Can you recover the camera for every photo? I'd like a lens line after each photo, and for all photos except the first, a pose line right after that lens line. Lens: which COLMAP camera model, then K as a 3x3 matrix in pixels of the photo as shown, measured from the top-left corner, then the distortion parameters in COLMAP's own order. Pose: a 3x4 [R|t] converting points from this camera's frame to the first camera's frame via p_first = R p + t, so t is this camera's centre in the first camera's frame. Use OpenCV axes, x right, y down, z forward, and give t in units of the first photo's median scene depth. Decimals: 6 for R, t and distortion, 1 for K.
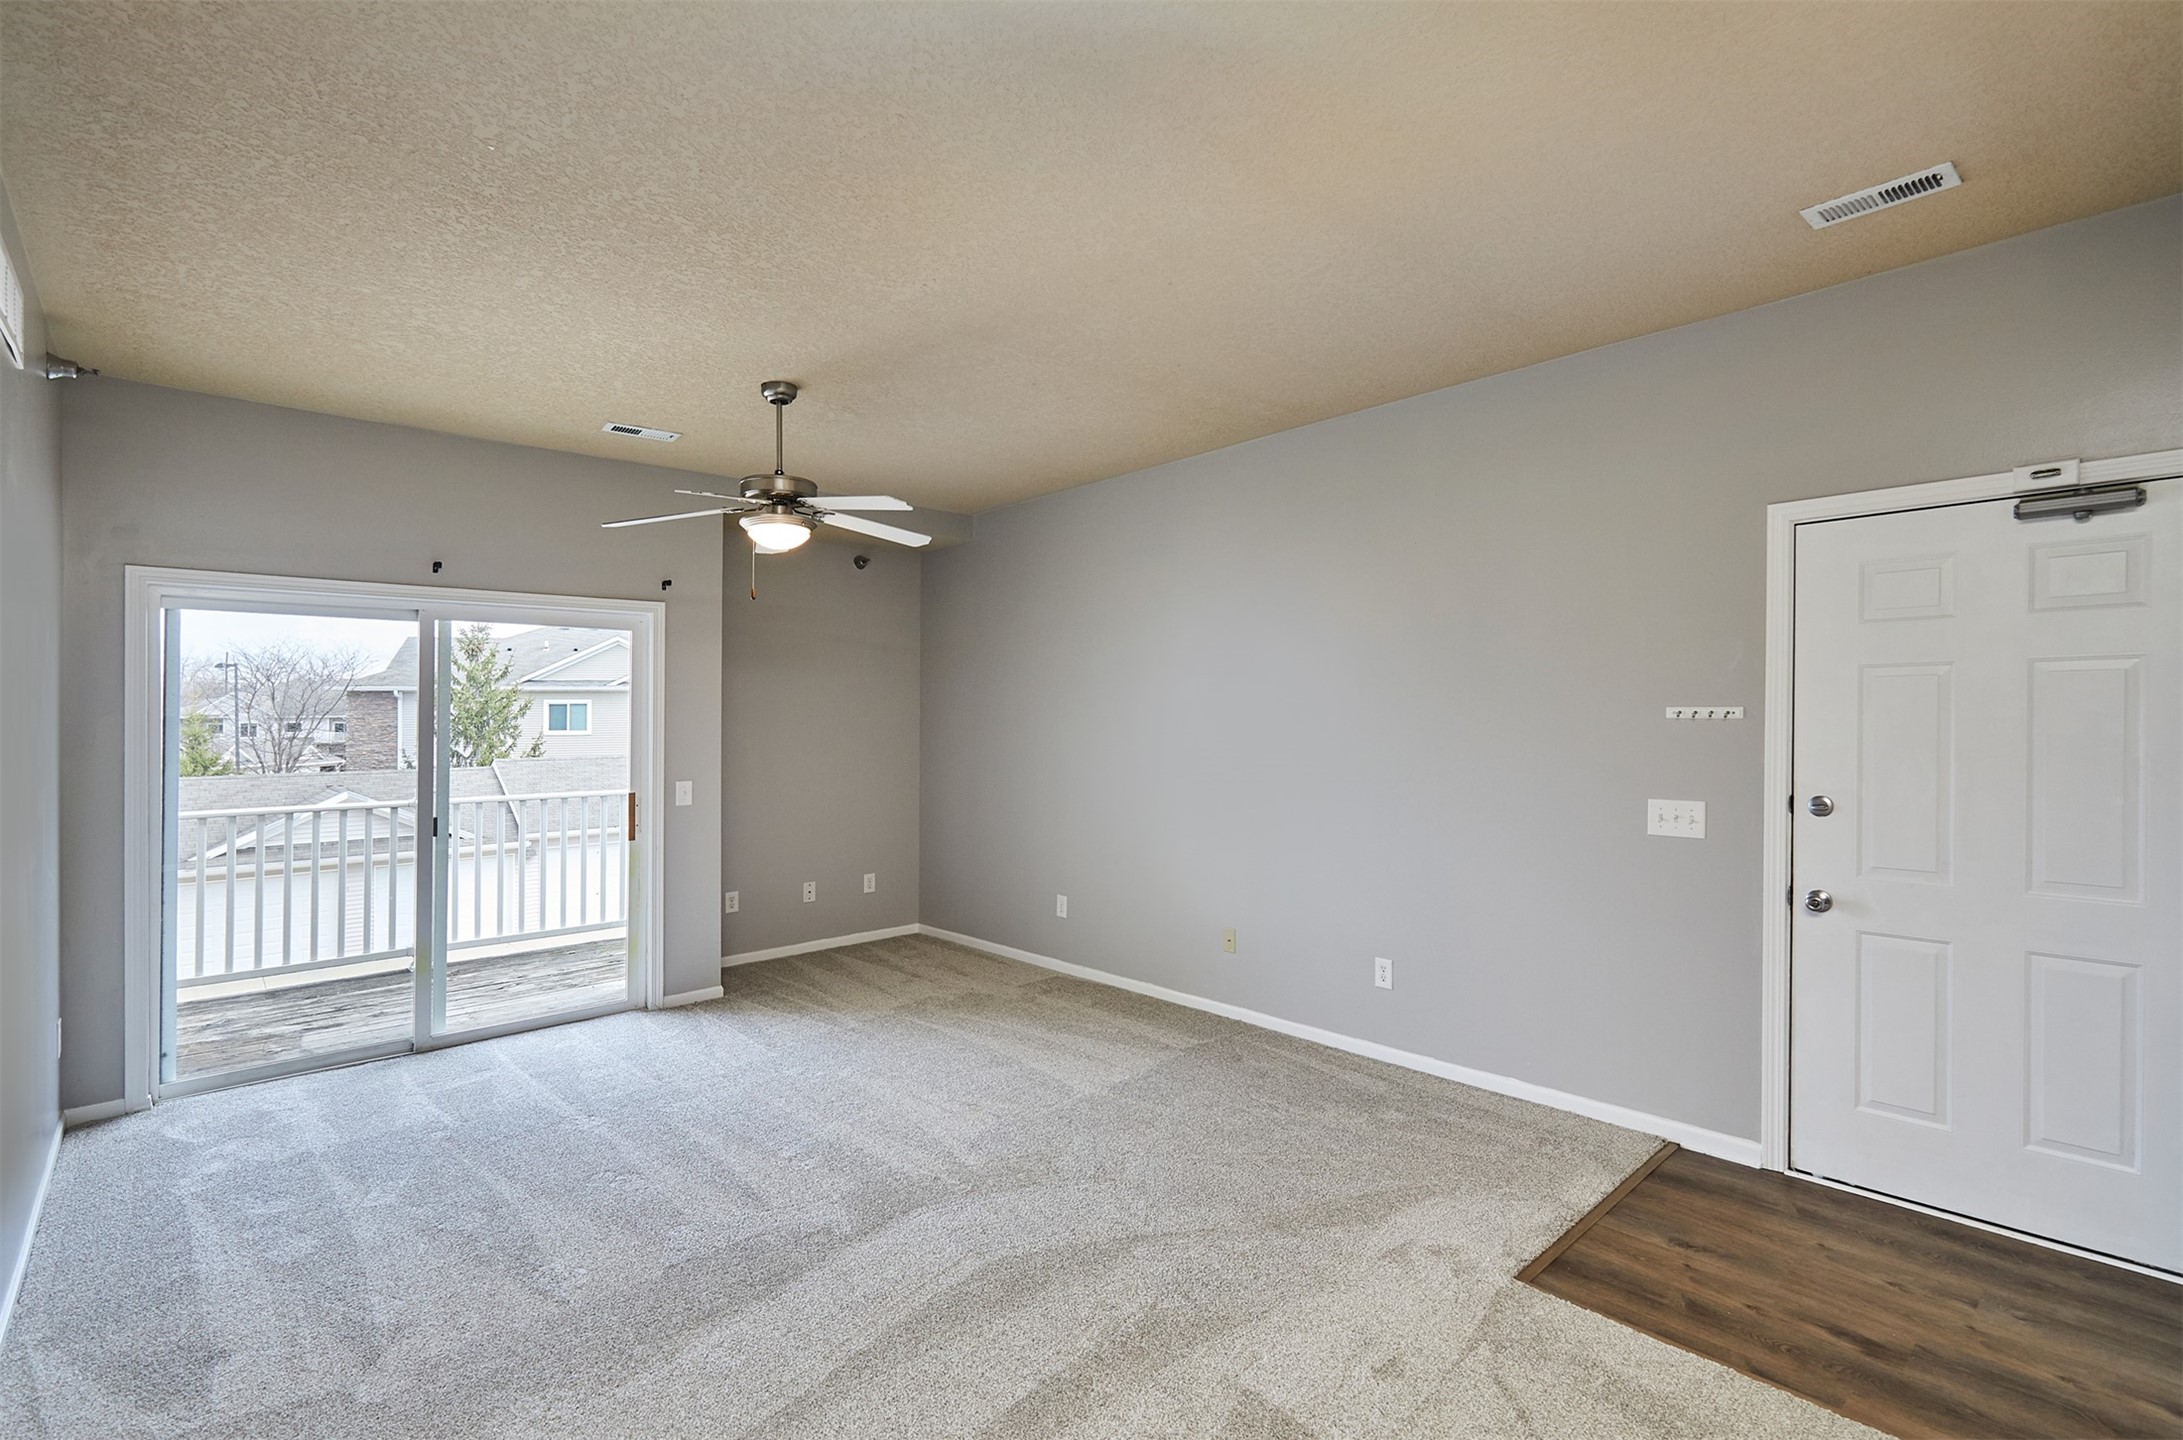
lens RADIAL K [[967.6, 0, 1110.1], [0, 967.6, 727.9], [0, 0, 1]] dist [-0.010397, -0.000079]
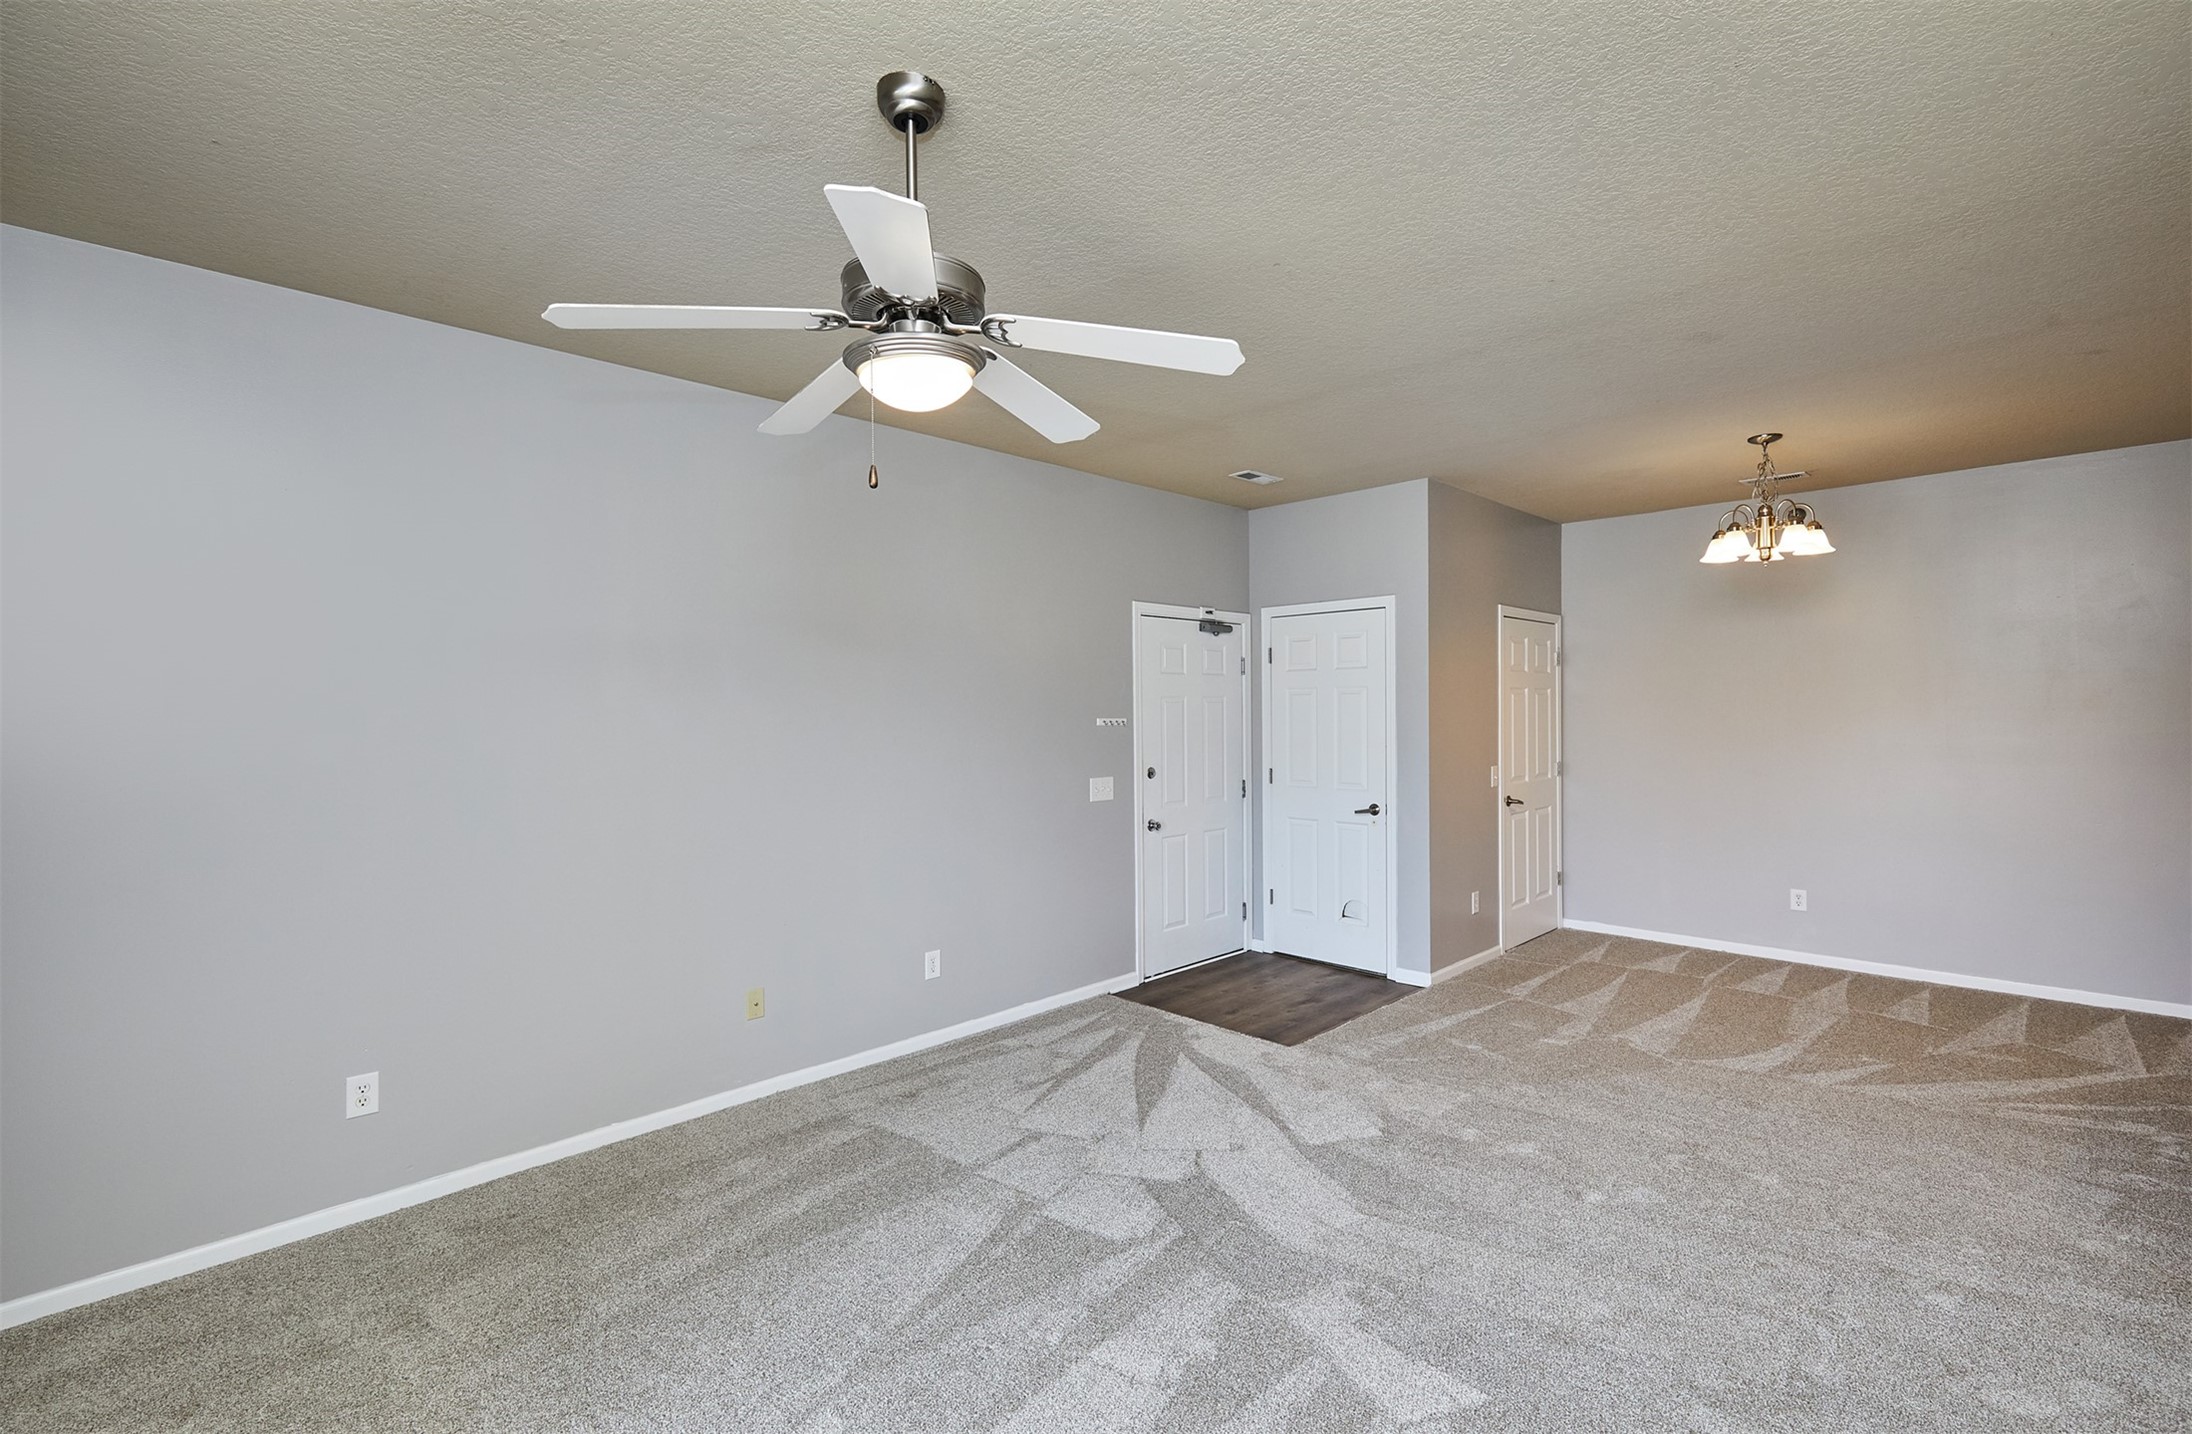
lens RADIAL K [[989.5, 0, 1108.3], [0, 989.5, 726.0], [0, 0, 1]] dist [0.002528, 0.000173]
pose [[-0.031361, -0.012924, 0.999425, -1.145087], [0.014842, 0.999800, 0.013394, -0.034043], [-0.999398, 0.015254, -0.031162, 1.156691]]
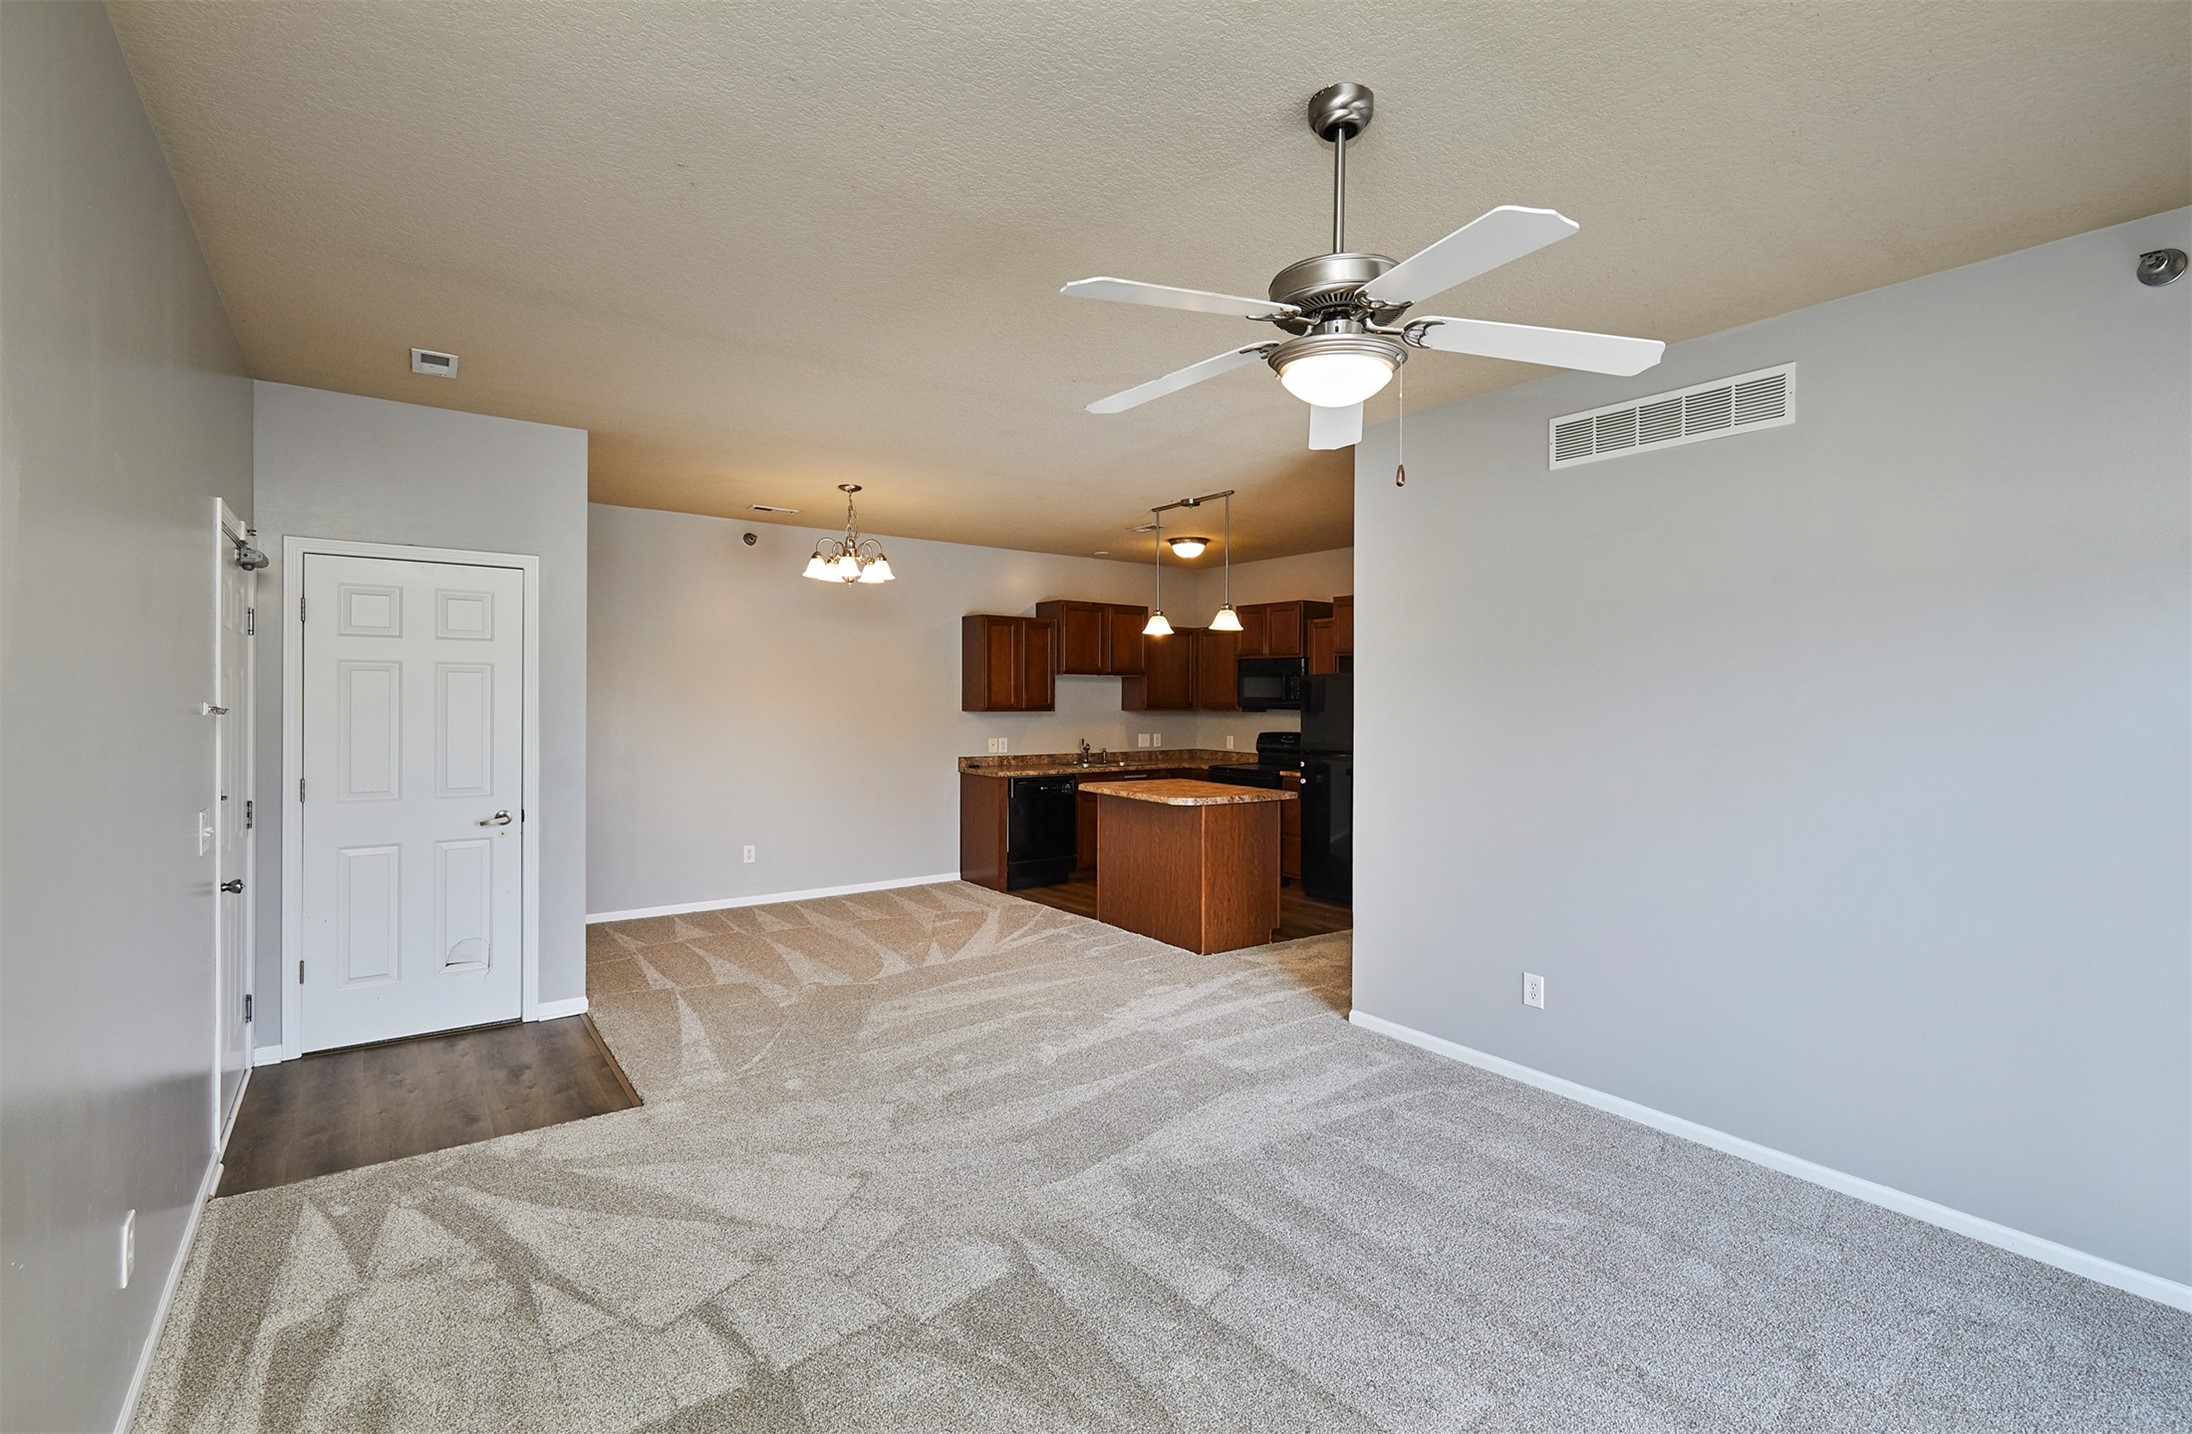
lens RADIAL K [[974.8, 0, 1127.0], [0, 974.8, 708.1], [0, 0, 1]] dist [-0.014097, 0.000129]
pose [[-0.995529, -0.002365, 0.094428, -0.362219], [-0.000783, 0.999859, 0.016786, -0.036388], [-0.094454, 0.016637, -0.995390, 1.981062]]
